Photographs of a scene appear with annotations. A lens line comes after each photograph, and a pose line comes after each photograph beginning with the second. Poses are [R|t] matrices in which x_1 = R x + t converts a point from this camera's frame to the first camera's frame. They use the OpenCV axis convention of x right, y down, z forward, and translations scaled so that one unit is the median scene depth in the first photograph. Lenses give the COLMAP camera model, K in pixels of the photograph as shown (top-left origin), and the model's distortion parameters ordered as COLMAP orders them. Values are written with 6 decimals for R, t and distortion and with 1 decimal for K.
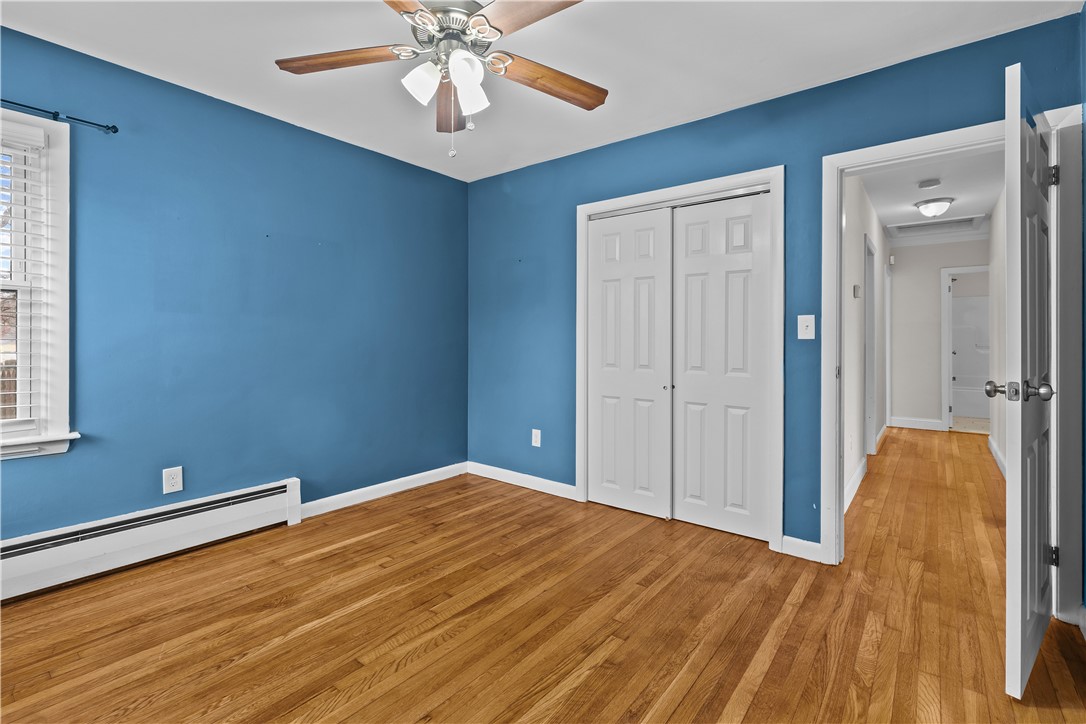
lens RADIAL K [[483.6, 0, 572.7], [0, 483.6, 333.2], [0, 0, 1]] dist [0.006965, 0.000446]
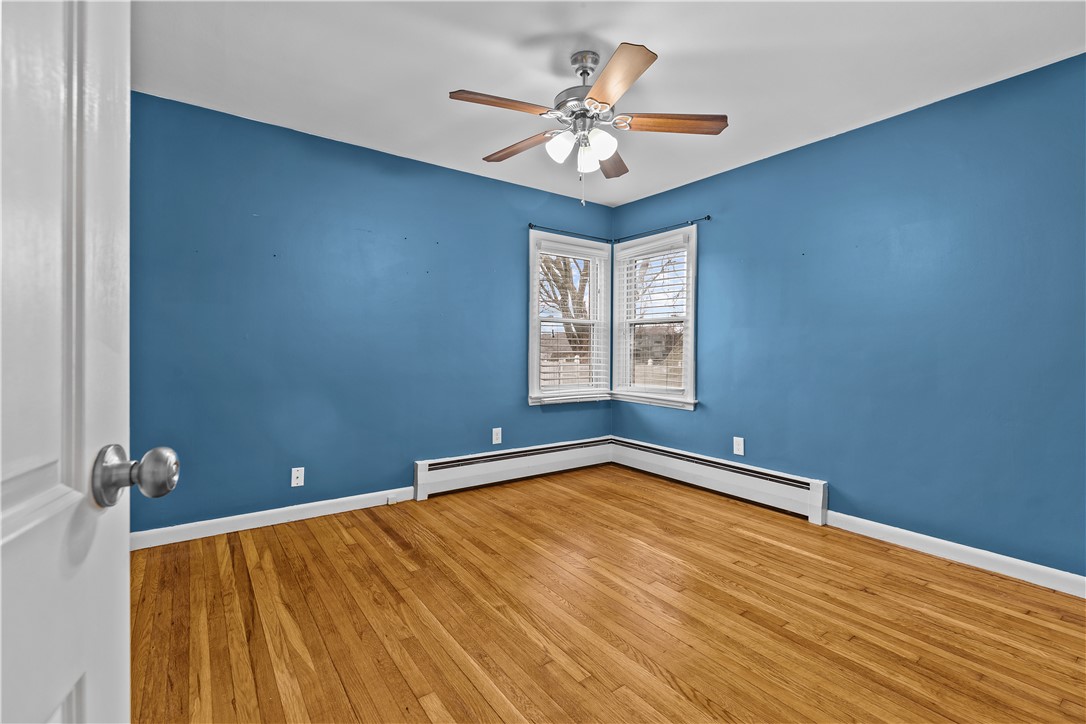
lens RADIAL K [[483.6, 0, 536.9], [0, 483.6, 350.2], [0, 0, 1]] dist [0.006965, 0.000446]
pose [[-0.299610, 0.001950, -0.954060, 0.683317], [0.004136, 0.999991, 0.000745, 0.016532], [0.954053, -0.003723, -0.299615, 0.833832]]
